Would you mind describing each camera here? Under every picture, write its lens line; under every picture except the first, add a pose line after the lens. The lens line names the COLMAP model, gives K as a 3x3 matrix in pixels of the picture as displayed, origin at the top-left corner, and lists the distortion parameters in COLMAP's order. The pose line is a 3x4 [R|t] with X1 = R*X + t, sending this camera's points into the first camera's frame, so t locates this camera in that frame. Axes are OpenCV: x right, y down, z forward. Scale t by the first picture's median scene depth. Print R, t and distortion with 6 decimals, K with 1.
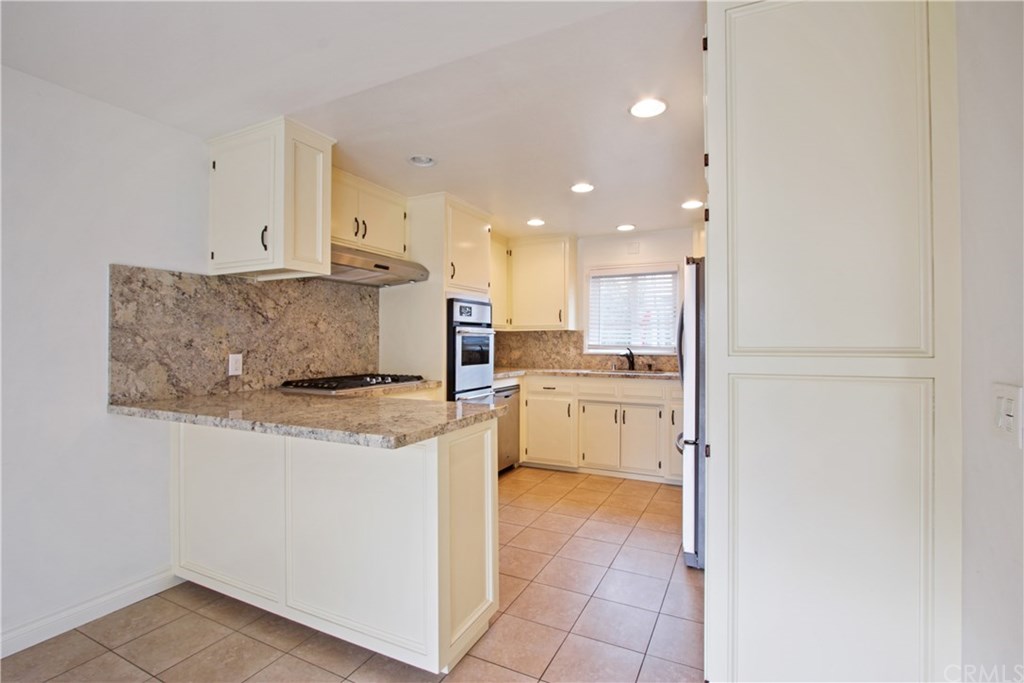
lens RADIAL K [[475.7, 0, 509.3], [0, 475.7, 338.2], [0, 0, 1]] dist [-0.016486, 0.002660]
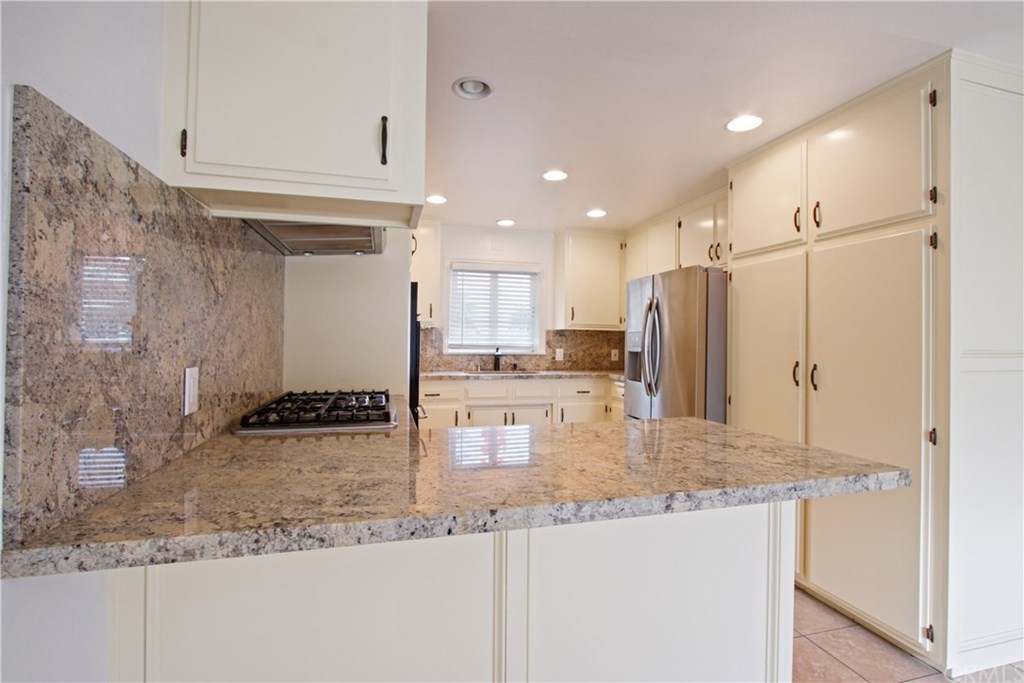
lens RADIAL K [[475.7, 0, 511.5], [0, 475.7, 335.5], [0, 0, 1]] dist [-0.016486, 0.002660]
pose [[0.747142, 0.013983, 0.664517, -0.500565], [-0.014099, 0.999887, -0.005189, 0.000799], [-0.664515, -0.005492, 0.747255, 0.347854]]
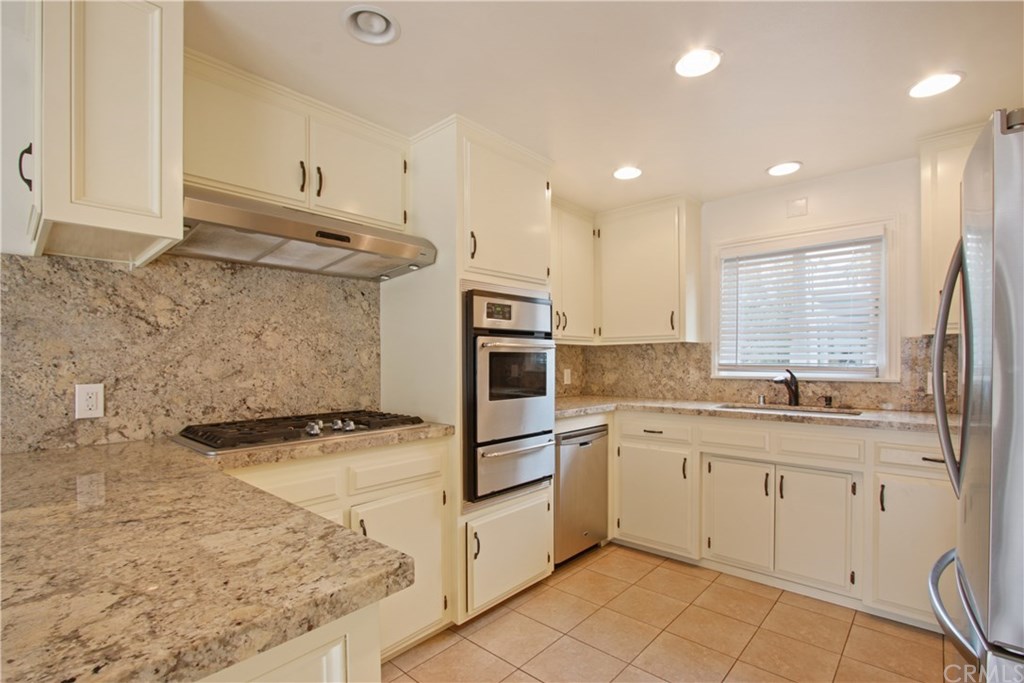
lens RADIAL K [[475.7, 0, 508.1], [0, 475.7, 364.1], [0, 0, 1]] dist [-0.016486, 0.002660]
pose [[0.963652, -0.004392, -0.267125, 0.087792], [0.008530, 0.999861, 0.014332, 0.002764], [0.267025, -0.016090, 0.963555, 0.425615]]
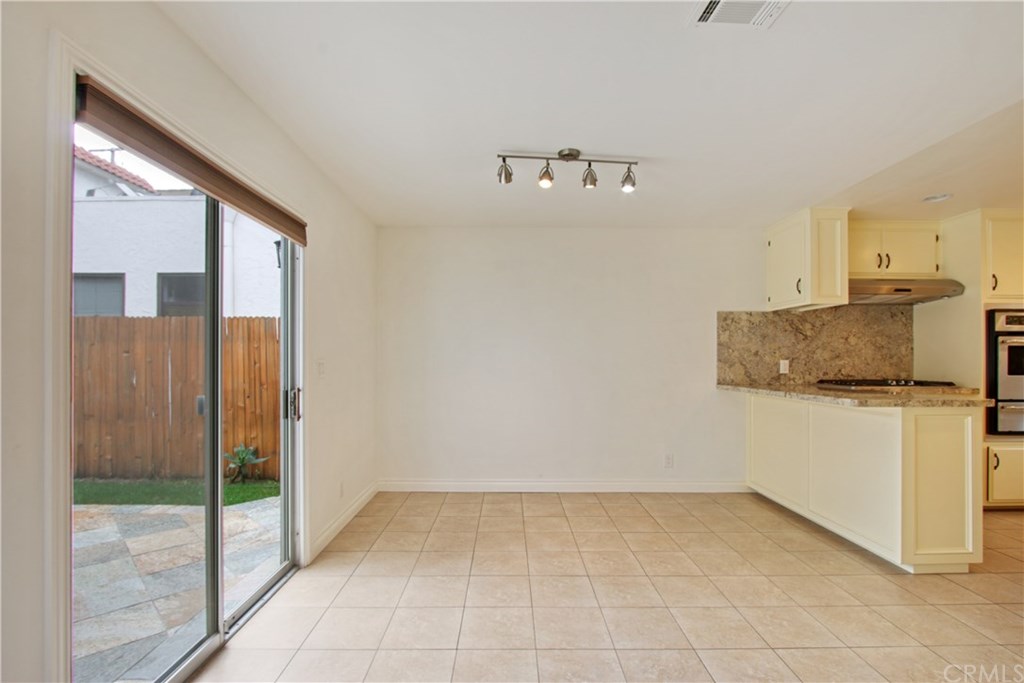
lens RADIAL K [[475.7, 0, 512.9], [0, 475.7, 355.6], [0, 0, 1]] dist [-0.016486, 0.002660]
pose [[0.465818, -0.005440, -0.884864, 0.295007], [0.003977, 0.999984, -0.004054, 0.016769], [0.884871, -0.001630, 0.465832, -0.396751]]
